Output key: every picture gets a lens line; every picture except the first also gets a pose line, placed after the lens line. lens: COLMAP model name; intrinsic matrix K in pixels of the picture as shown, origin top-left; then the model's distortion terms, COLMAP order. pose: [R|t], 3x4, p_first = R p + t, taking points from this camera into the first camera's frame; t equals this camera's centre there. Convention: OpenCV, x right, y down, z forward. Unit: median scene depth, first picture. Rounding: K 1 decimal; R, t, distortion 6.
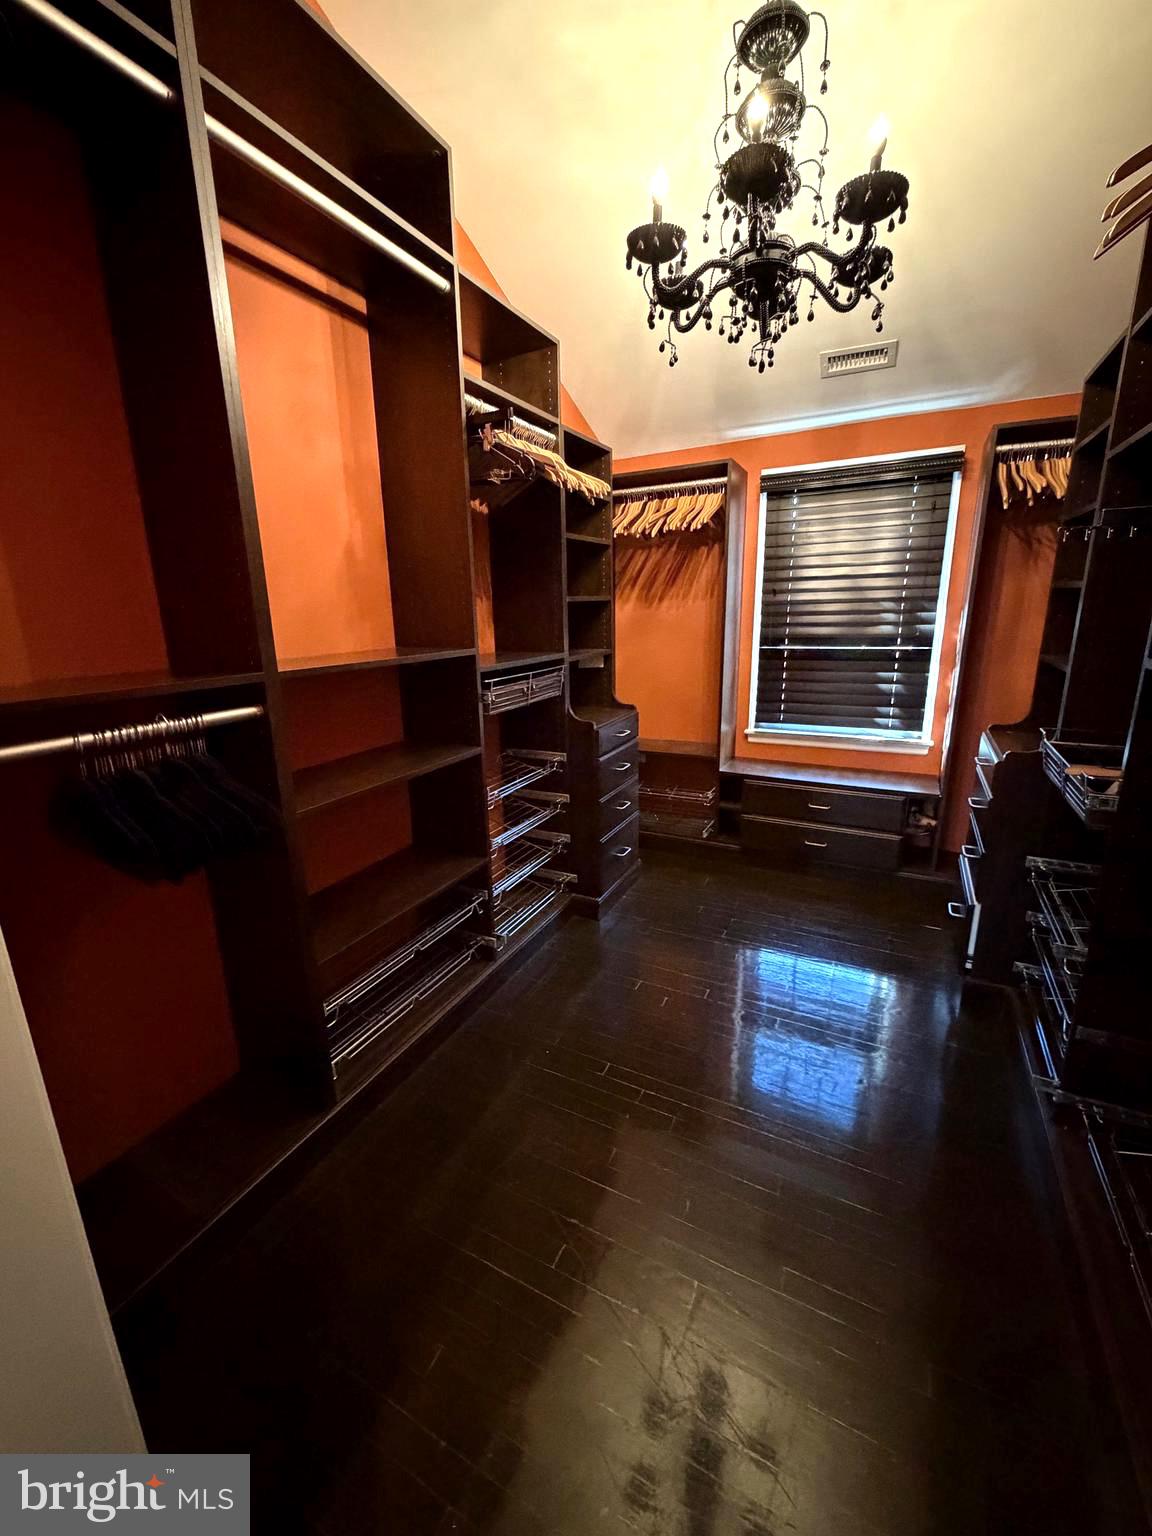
lens RADIAL K [[615.5, 0, 577.3], [0, 615.5, 766.0], [0, 0, 1]] dist [0.002454, -0.000365]
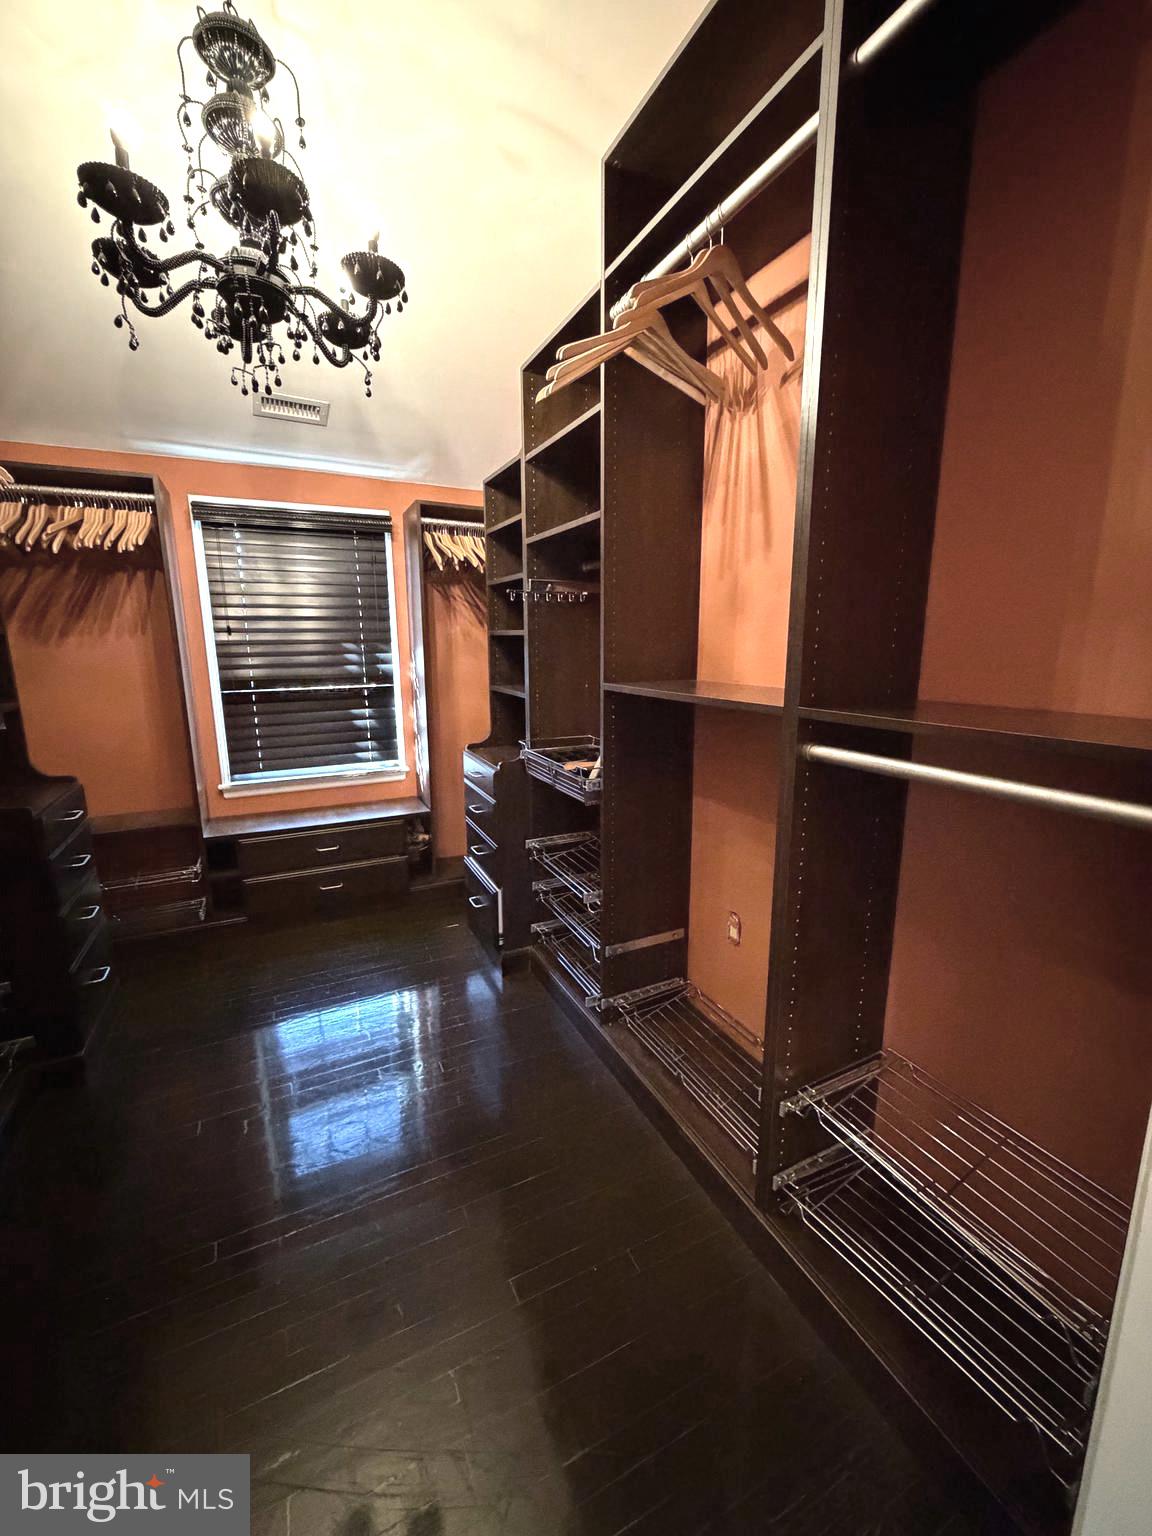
lens RADIAL K [[615.5, 0, 577.1], [0, 615.5, 764.5], [0, 0, 1]] dist [0.002454, -0.000365]
pose [[0.591534, -0.139258, 0.794163, -0.134231], [0.193998, 0.980618, 0.027454, -0.015549], [-0.782593, 0.137826, 0.607085, 0.079026]]
